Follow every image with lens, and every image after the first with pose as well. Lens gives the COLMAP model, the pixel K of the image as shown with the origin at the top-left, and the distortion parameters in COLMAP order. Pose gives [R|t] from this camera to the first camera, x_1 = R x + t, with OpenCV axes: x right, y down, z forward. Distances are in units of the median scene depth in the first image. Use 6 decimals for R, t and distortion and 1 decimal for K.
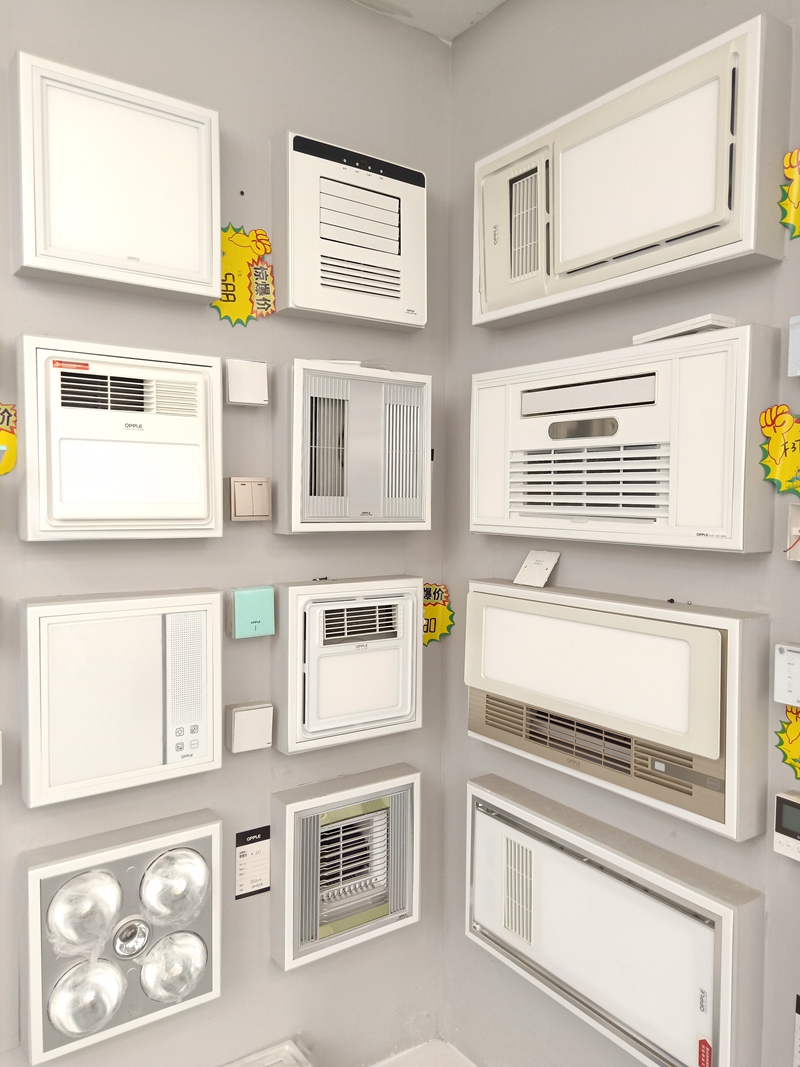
lens RADIAL K [[801.4, 0, 396.9], [0, 801.4, 530.1], [0, 0, 1]] dist [0.050739, -0.032824]
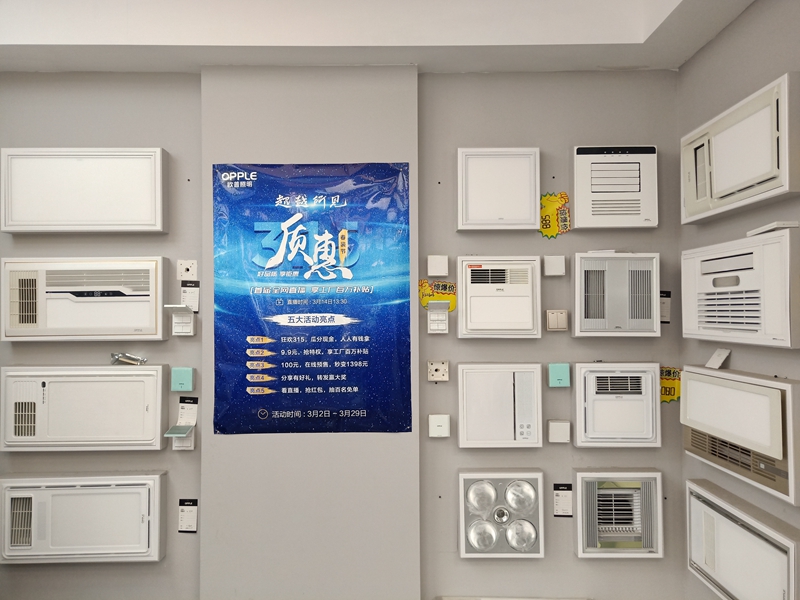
lens RADIAL K [[600.8, 0, 398.4], [0, 600.8, 302.5], [0, 0, 1]] dist [0.050739, -0.032824]
pose [[0.821611, -0.022787, -0.569594, 0.381239], [-0.013306, 0.998162, -0.059125, 0.013436], [0.569894, 0.056157, 0.819797, -0.535182]]
